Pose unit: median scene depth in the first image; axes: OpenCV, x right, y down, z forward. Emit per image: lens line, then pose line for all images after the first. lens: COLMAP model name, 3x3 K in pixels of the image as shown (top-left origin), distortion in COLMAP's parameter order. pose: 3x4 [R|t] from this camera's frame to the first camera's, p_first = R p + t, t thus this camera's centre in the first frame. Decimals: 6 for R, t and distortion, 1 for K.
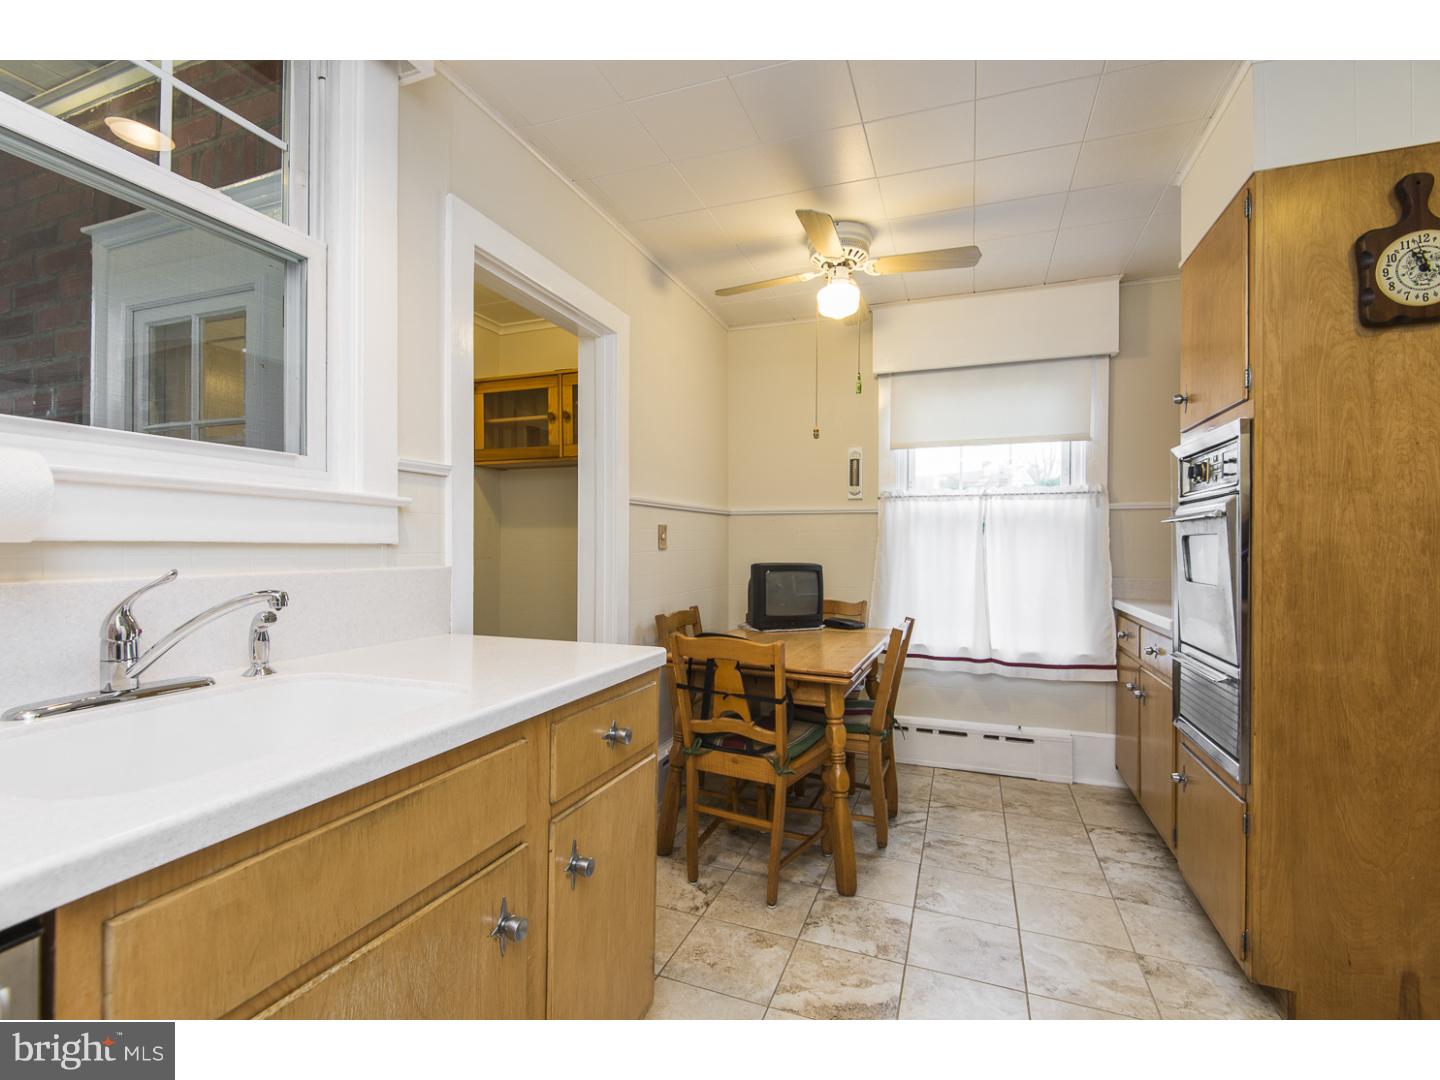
lens RADIAL K [[657.4, 0, 716.2], [0, 657.4, 543.0], [0, 0, 1]] dist [0.021766, -0.012068]
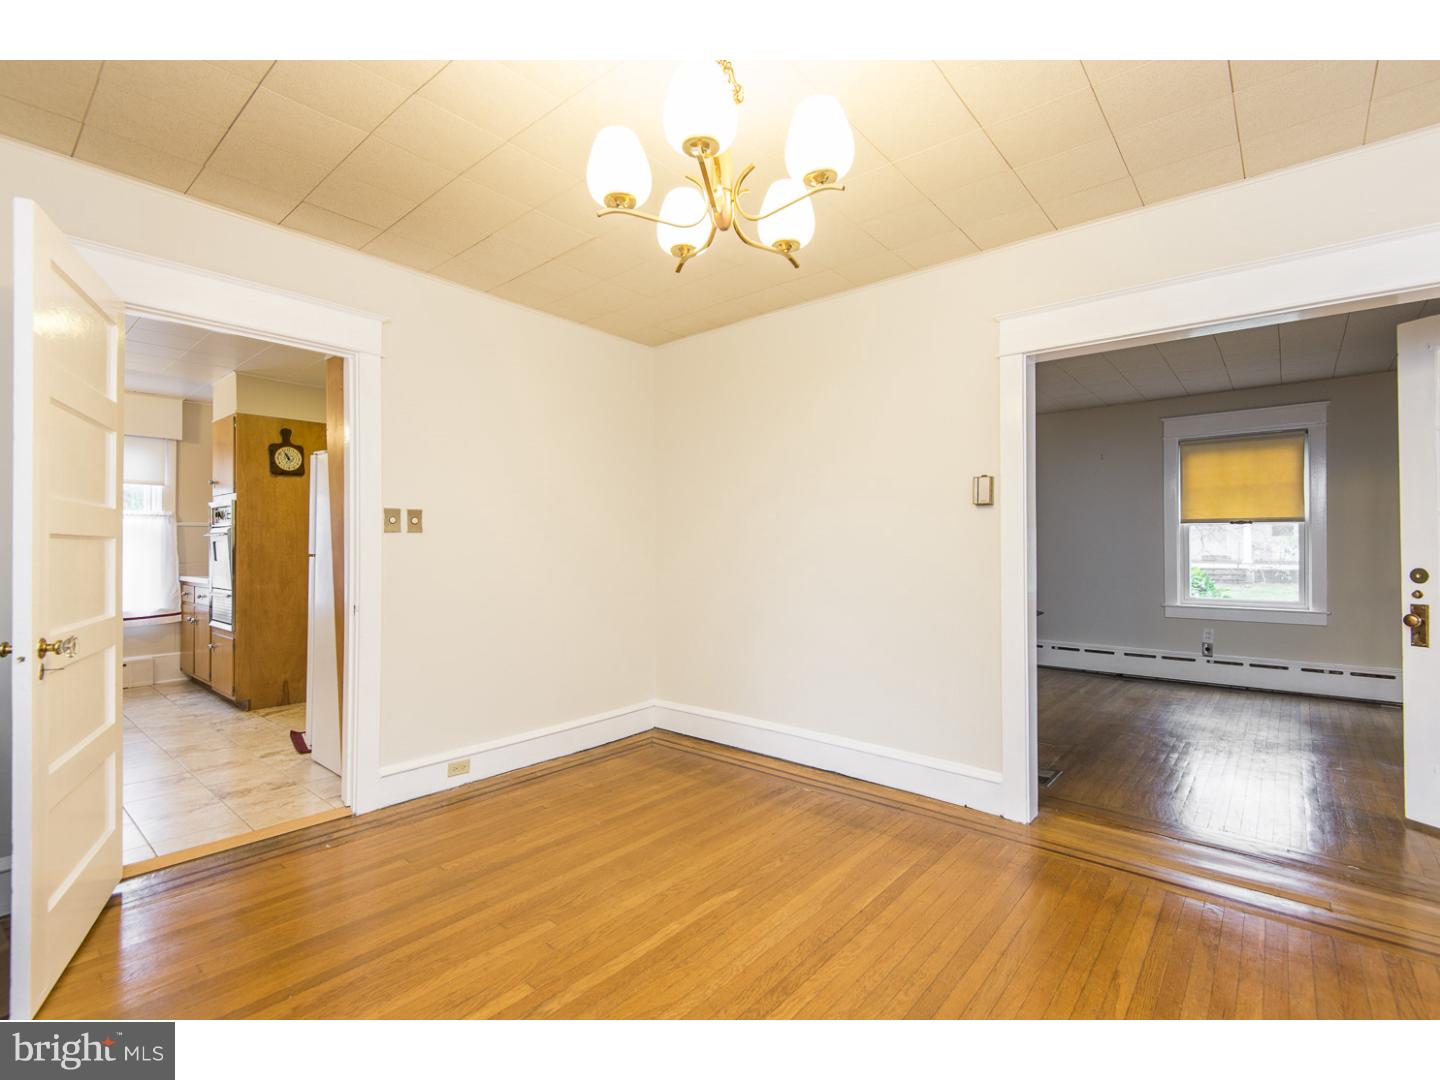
lens RADIAL K [[657.4, 0, 719.9], [0, 657.4, 544.9], [0, 0, 1]] dist [0.021766, -0.012068]
pose [[0.333491, 0.000647, 0.942753, -1.072208], [-0.001606, 0.999999, -0.000118, -0.001344], [-0.942752, -0.001474, 0.333491, -1.736435]]
